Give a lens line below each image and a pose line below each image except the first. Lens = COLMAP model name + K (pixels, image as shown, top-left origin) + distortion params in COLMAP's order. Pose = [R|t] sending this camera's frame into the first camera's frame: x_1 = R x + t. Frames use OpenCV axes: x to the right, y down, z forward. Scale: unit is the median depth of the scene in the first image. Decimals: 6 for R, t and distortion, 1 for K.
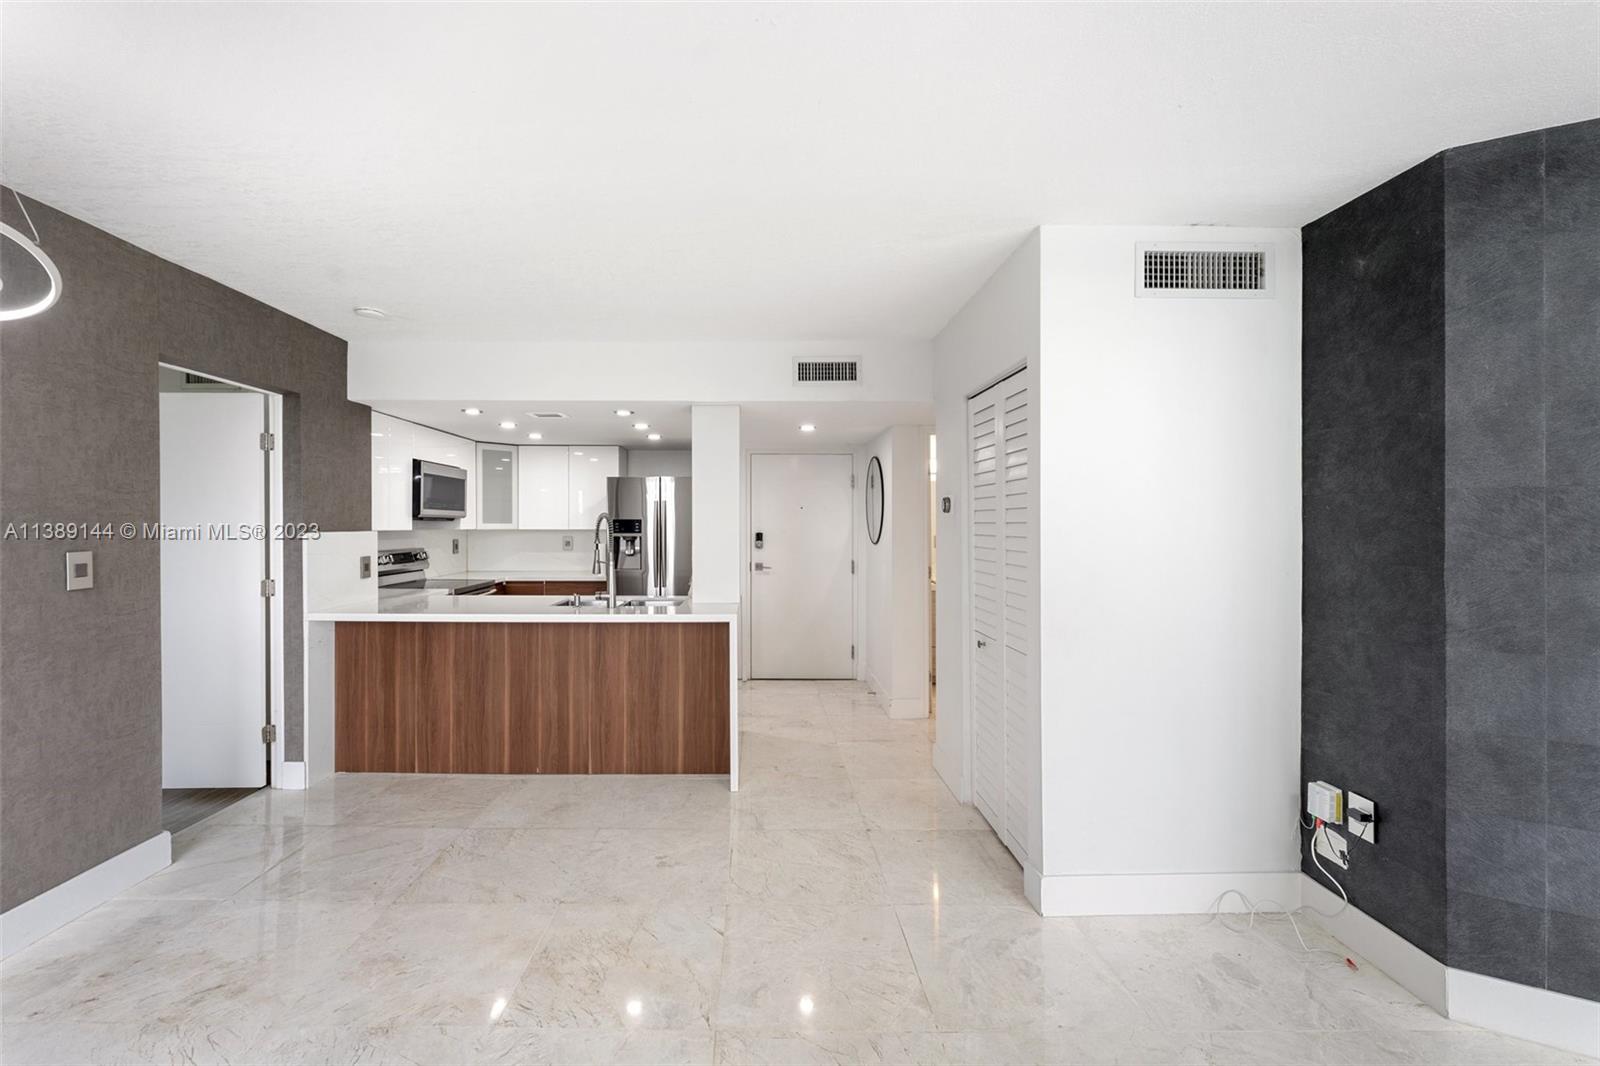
lens RADIAL K [[678.2, 0, 759.2], [0, 678.2, 529.8], [0, 0, 1]] dist [0.004310, -0.000489]
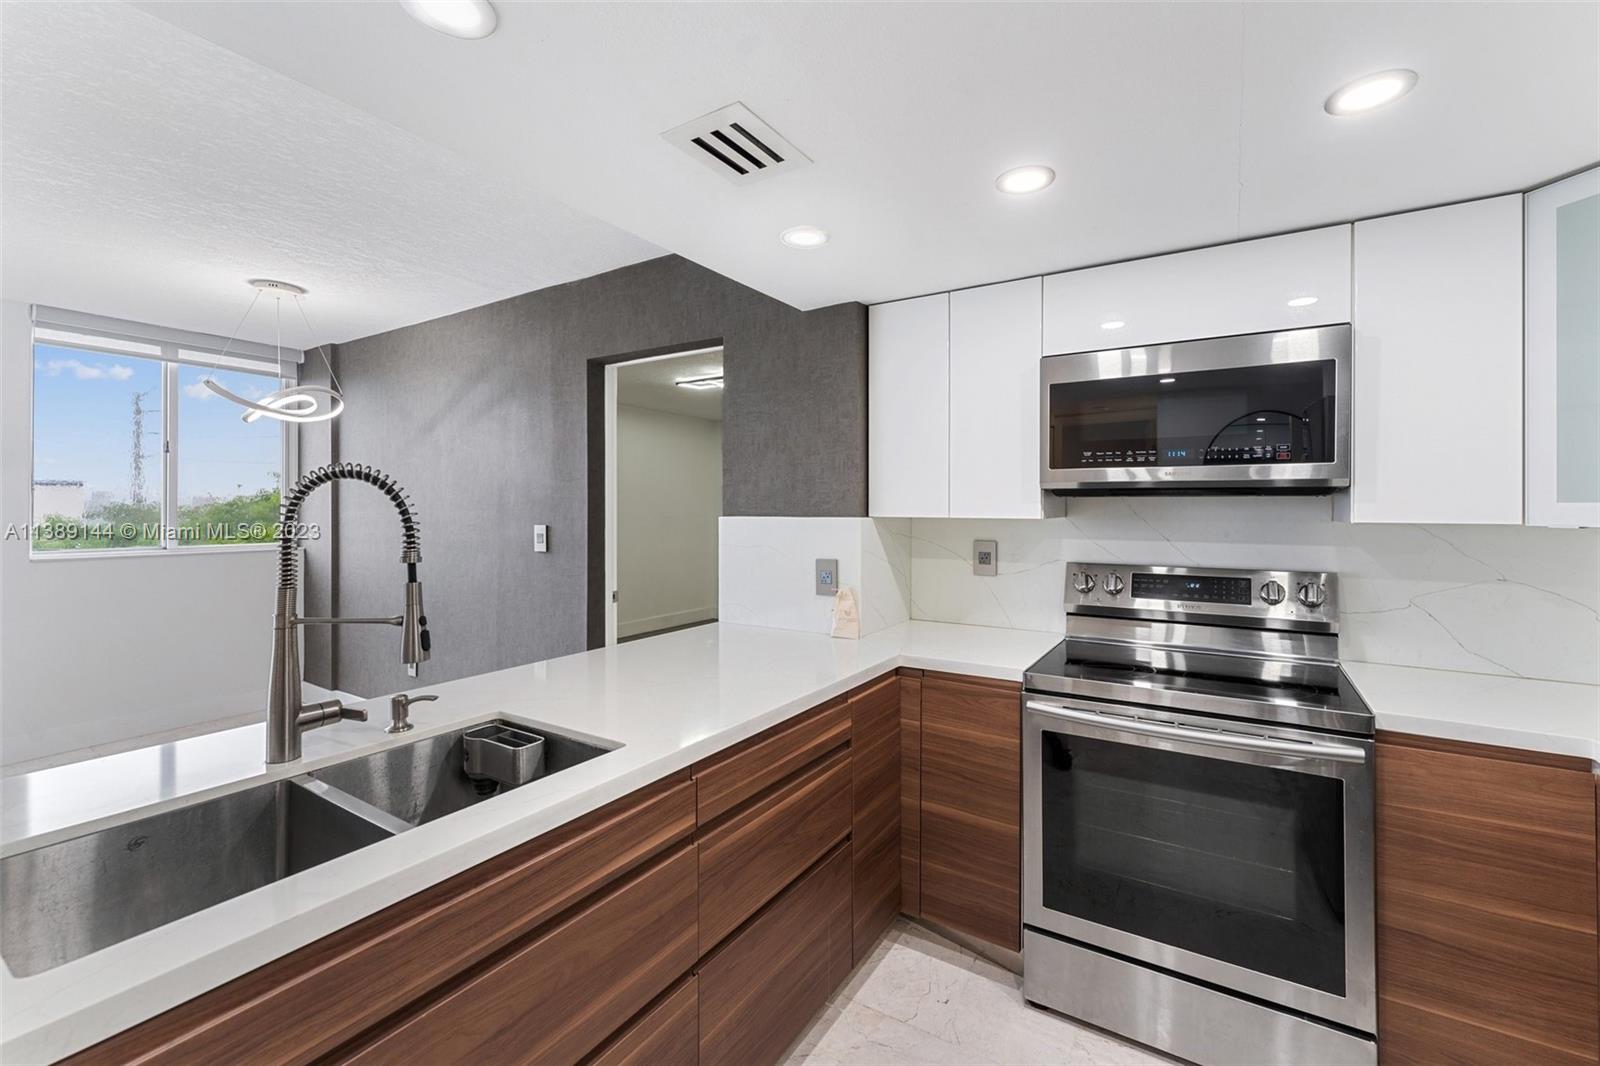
lens RADIAL K [[652.0, 0, 830.1], [0, 652.0, 507.7], [0, 0, 1]] dist [0.001815, 0.000663]
pose [[-0.518572, -0.002745, -0.855029, -0.103530], [-0.010718, 0.999937, 0.003290, -0.009478], [0.854967, 0.010870, -0.518569, 1.484255]]
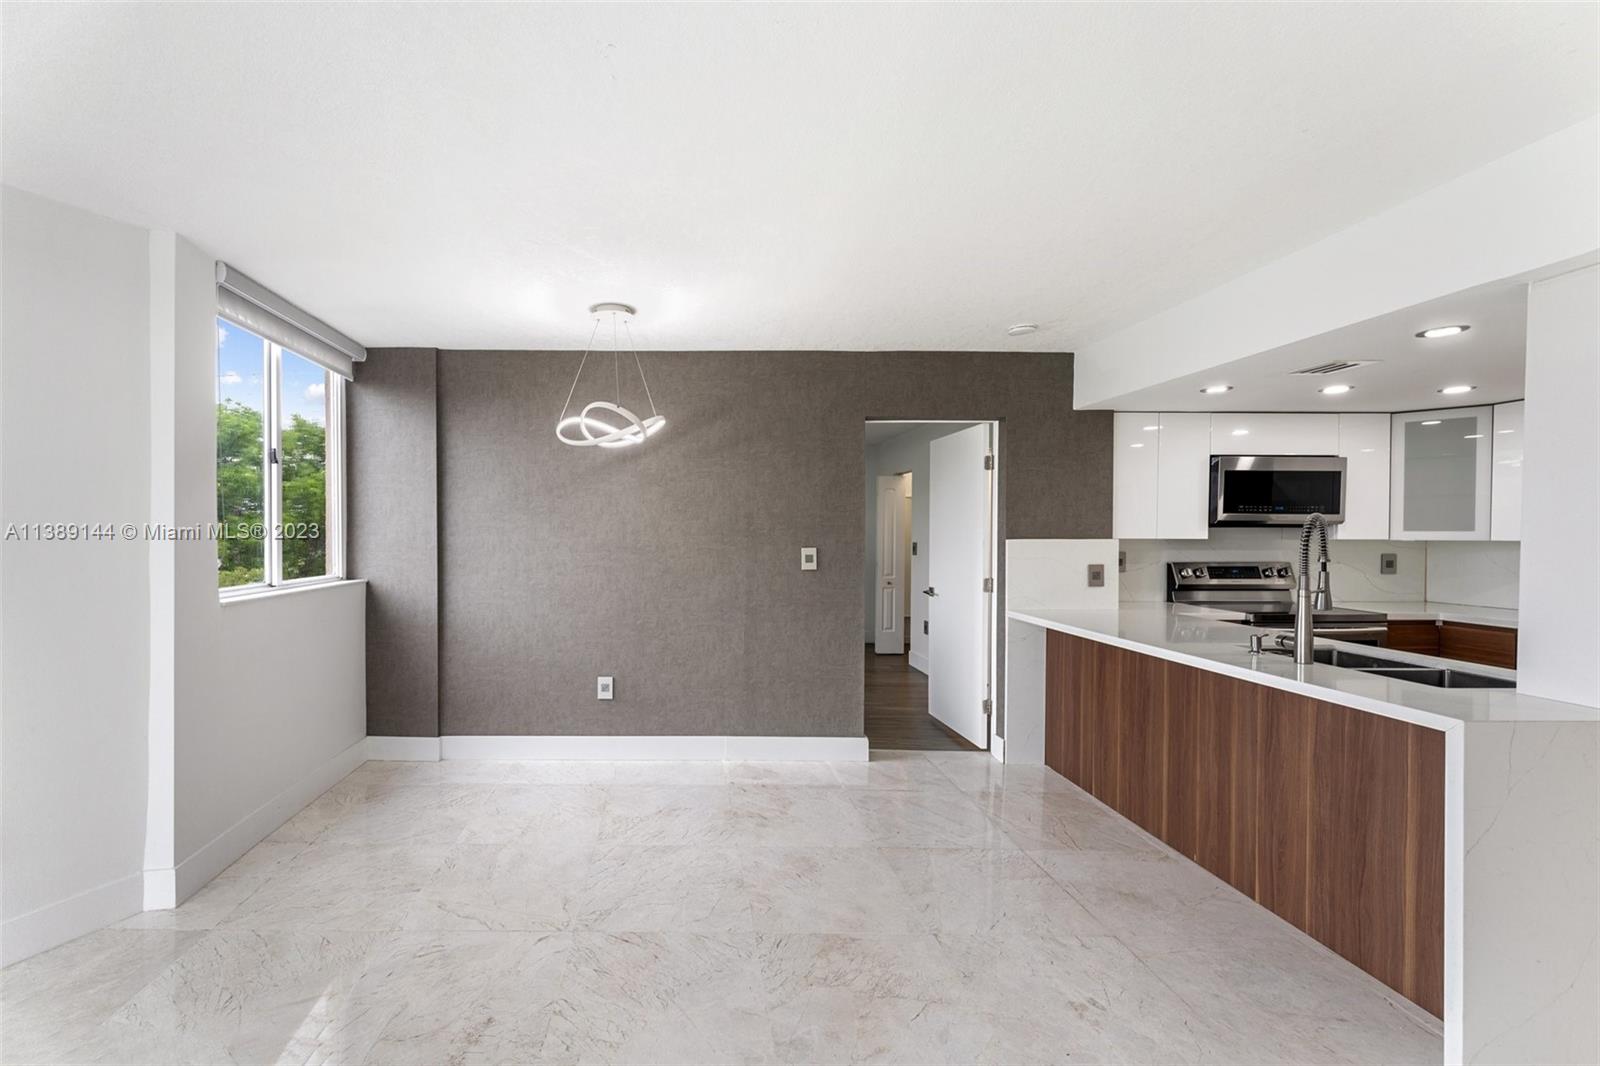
lens RADIAL K [[652.0, 0, 677.5], [0, 652.0, 548.8], [0, 0, 1]] dist [0.001815, 0.000663]
pose [[-0.004460, 0.023396, -0.999716, 0.420577], [-0.010436, 0.999671, 0.023442, 0.000367], [0.999936, 0.010538, -0.004214, 0.455817]]
